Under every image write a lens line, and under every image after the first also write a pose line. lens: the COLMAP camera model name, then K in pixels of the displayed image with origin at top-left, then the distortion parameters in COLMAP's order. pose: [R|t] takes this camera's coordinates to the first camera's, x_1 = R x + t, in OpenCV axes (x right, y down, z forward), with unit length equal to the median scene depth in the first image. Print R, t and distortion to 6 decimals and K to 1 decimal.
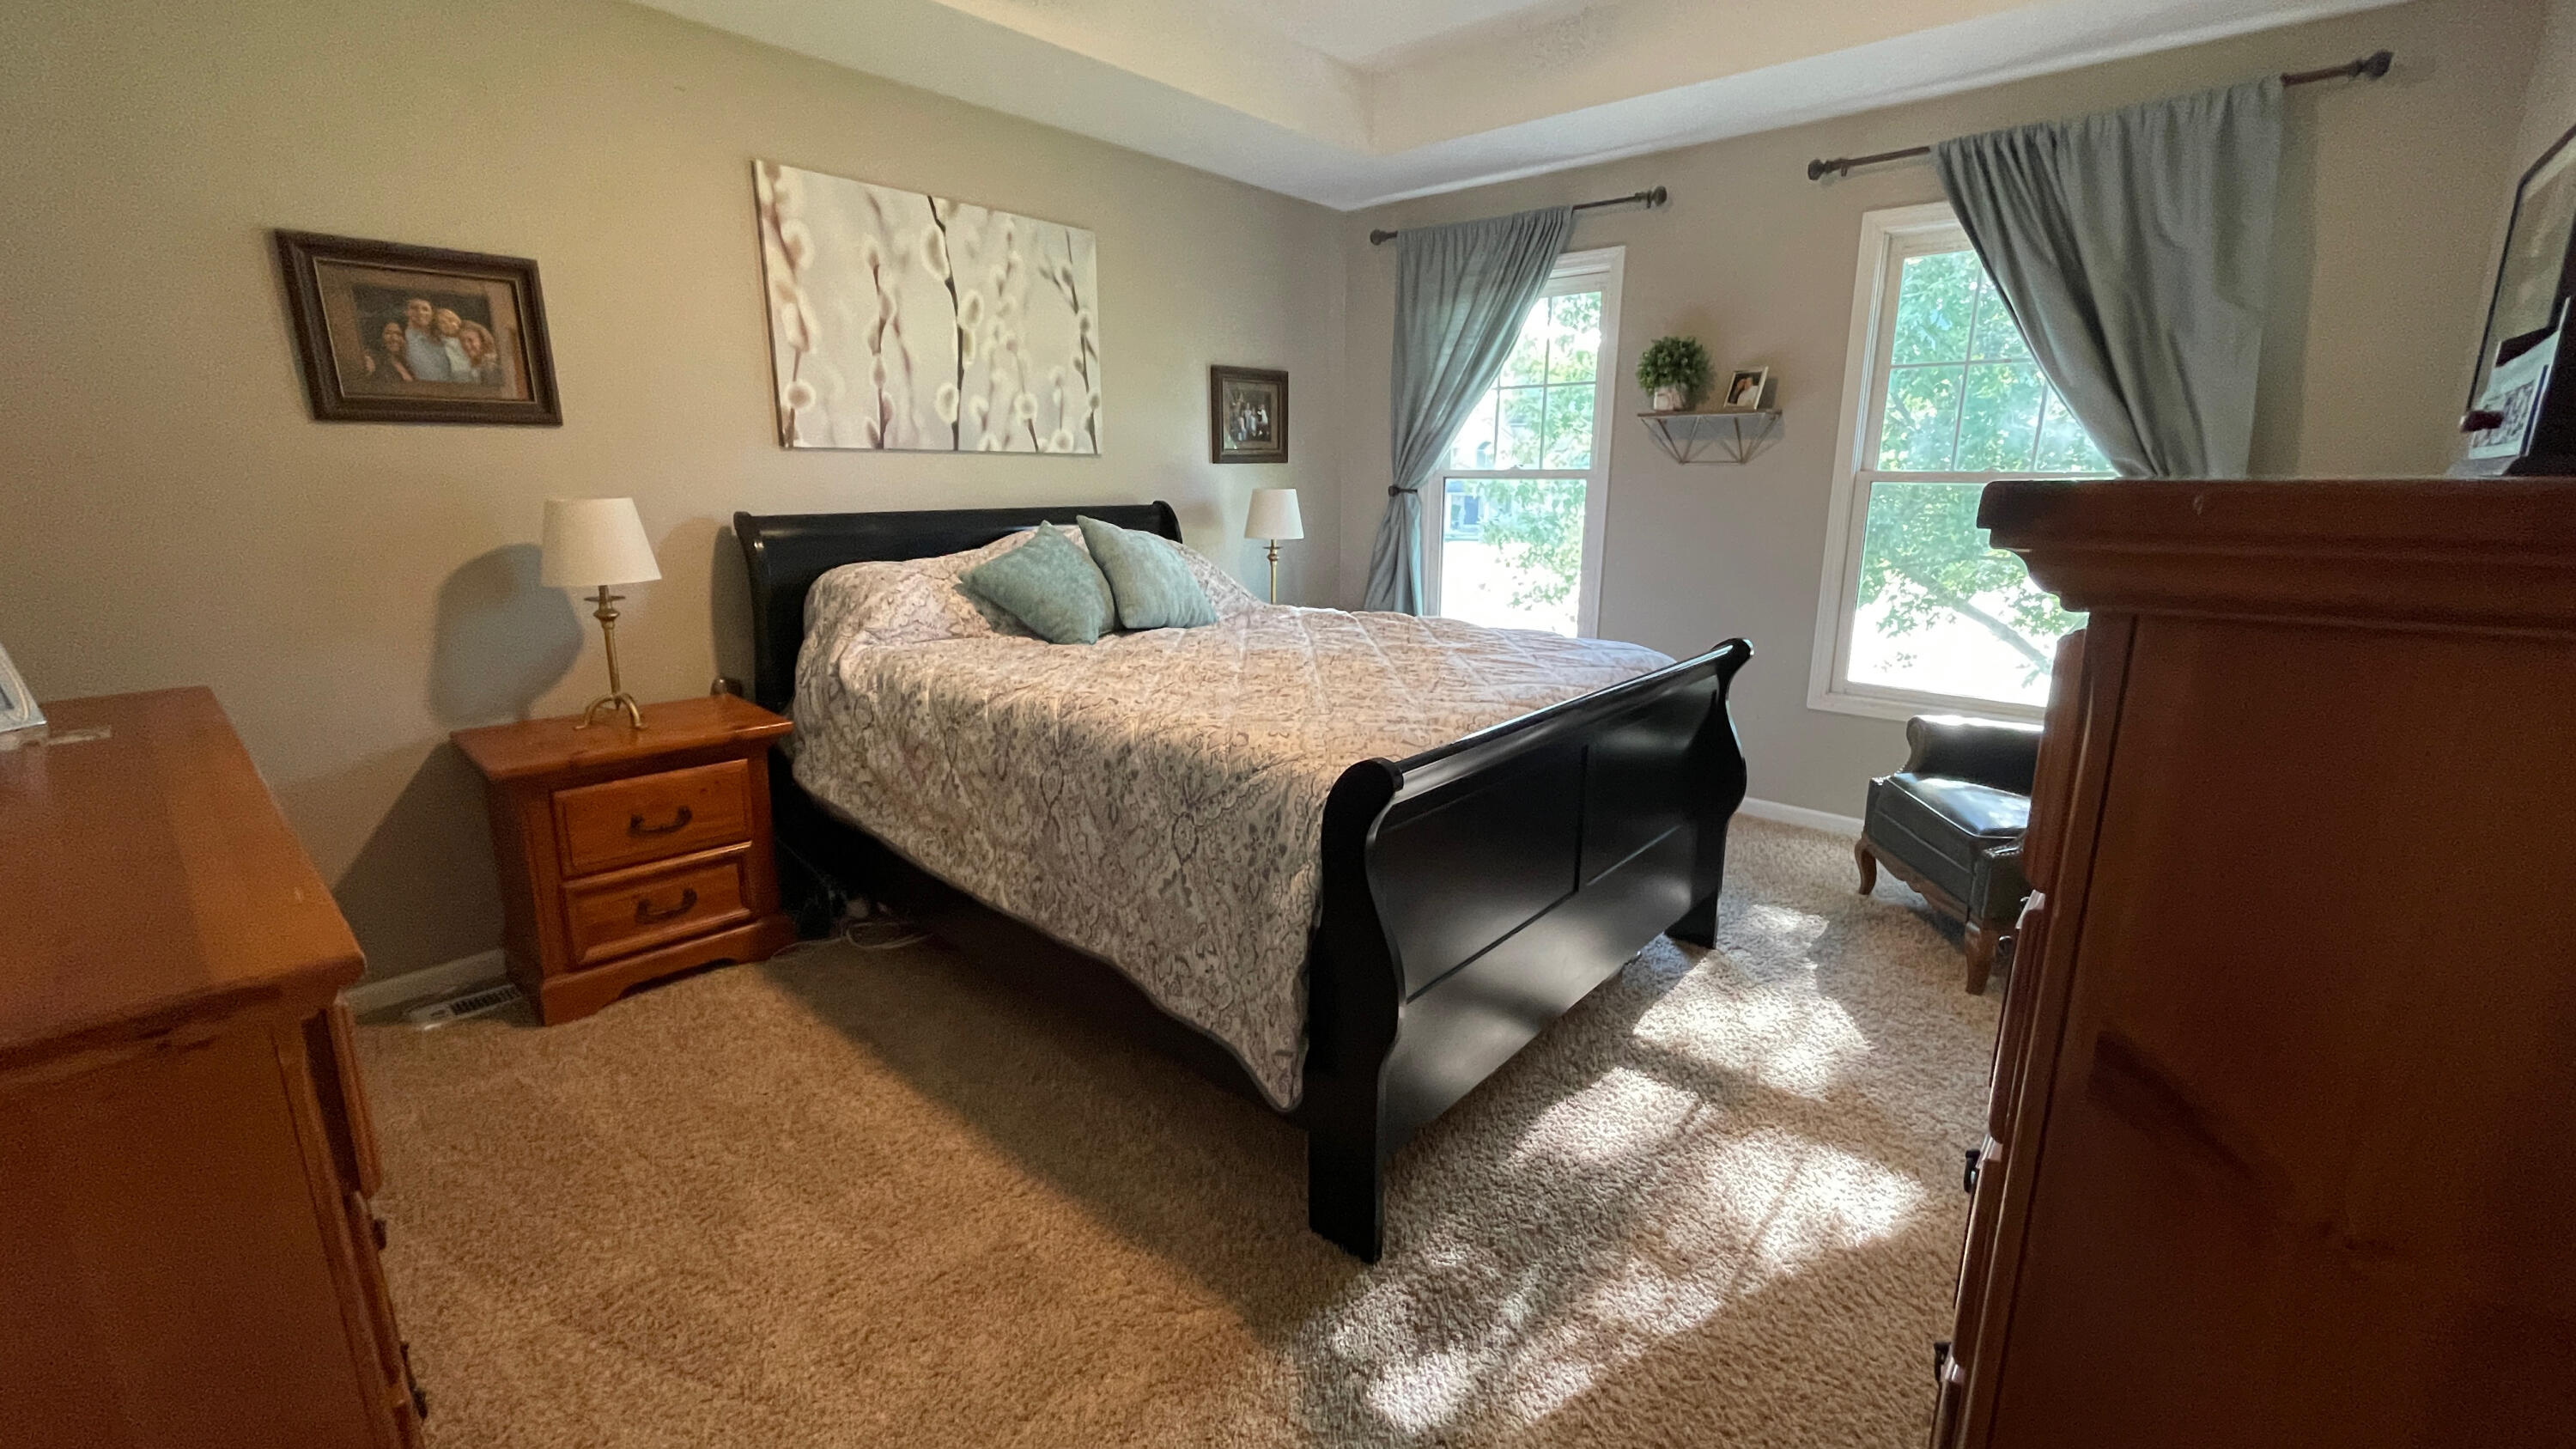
lens RADIAL K [[1038.5, 0, 1288.0], [0, 1038.5, 724.5], [0, 0, 1]] dist [0.000800, 0.000536]
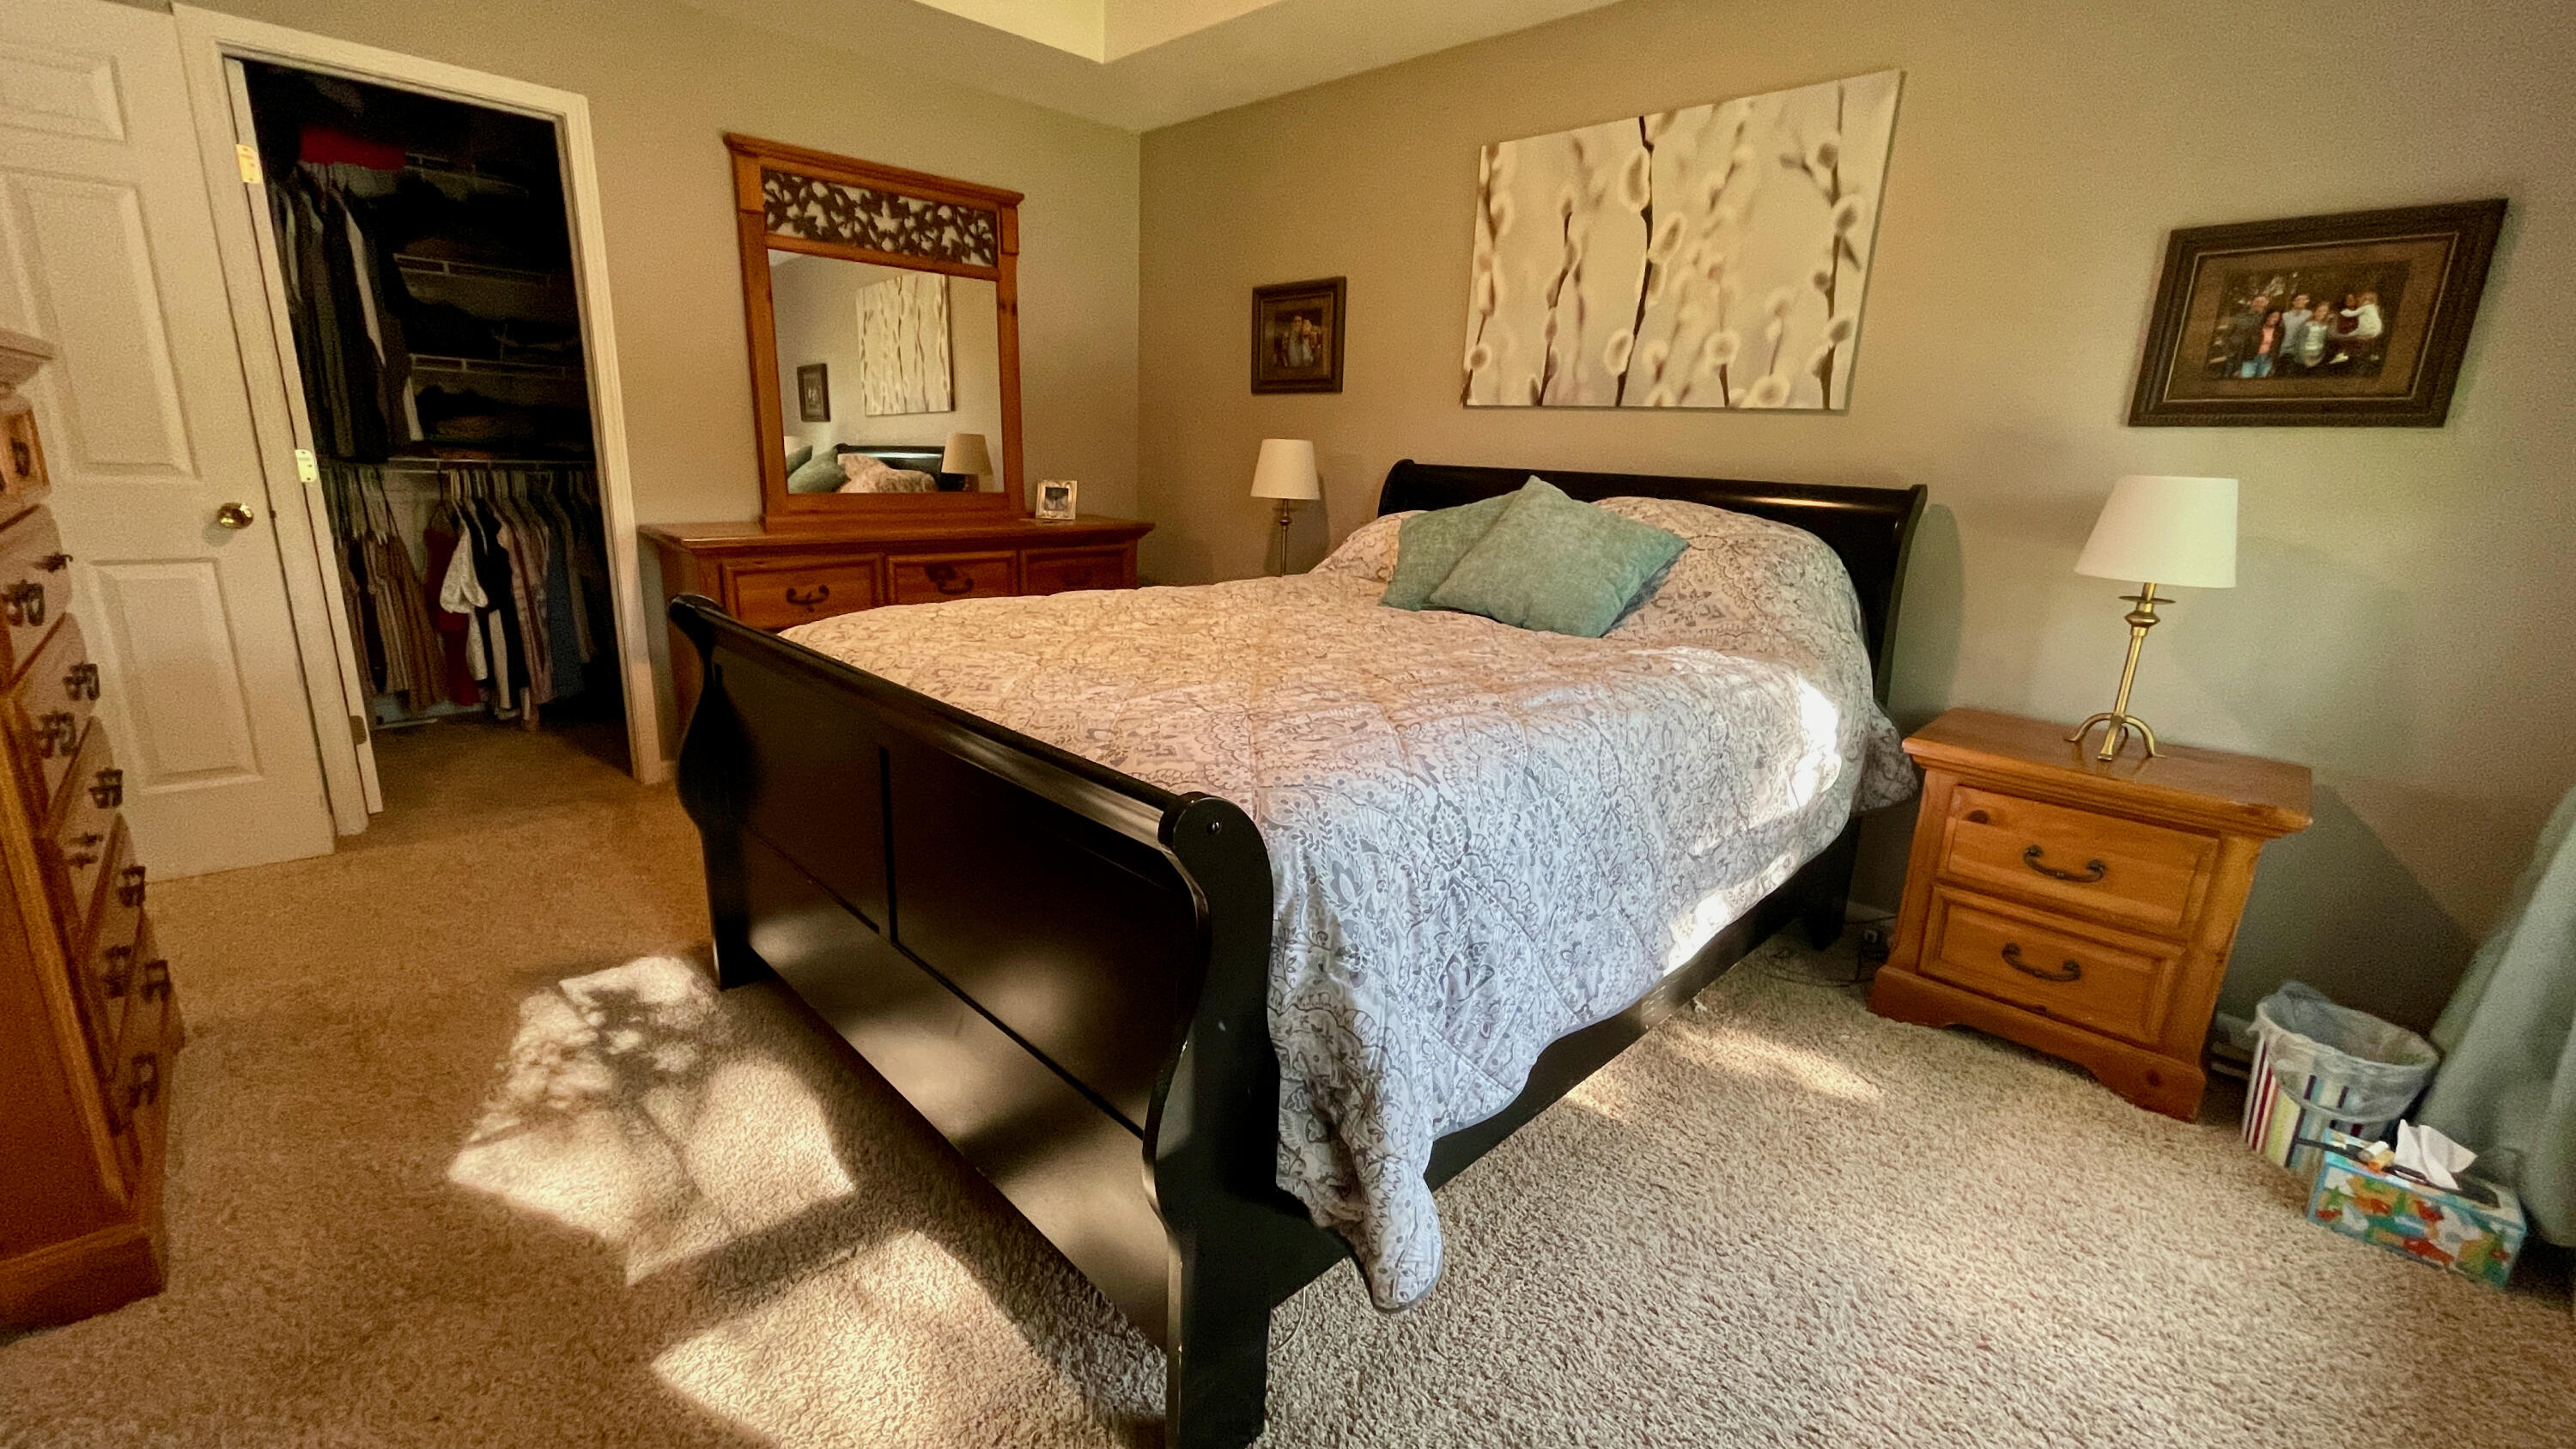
lens RADIAL K [[1075.5, 0, 1293.0], [0, 1075.5, 705.1], [0, 0, 1]] dist [-0.001401, 0.004813]
pose [[-0.042924, 0.237786, -0.970369, 0.636337], [-0.269714, 0.932444, 0.240424, -0.174636], [0.961983, 0.272041, 0.024110, 0.790019]]
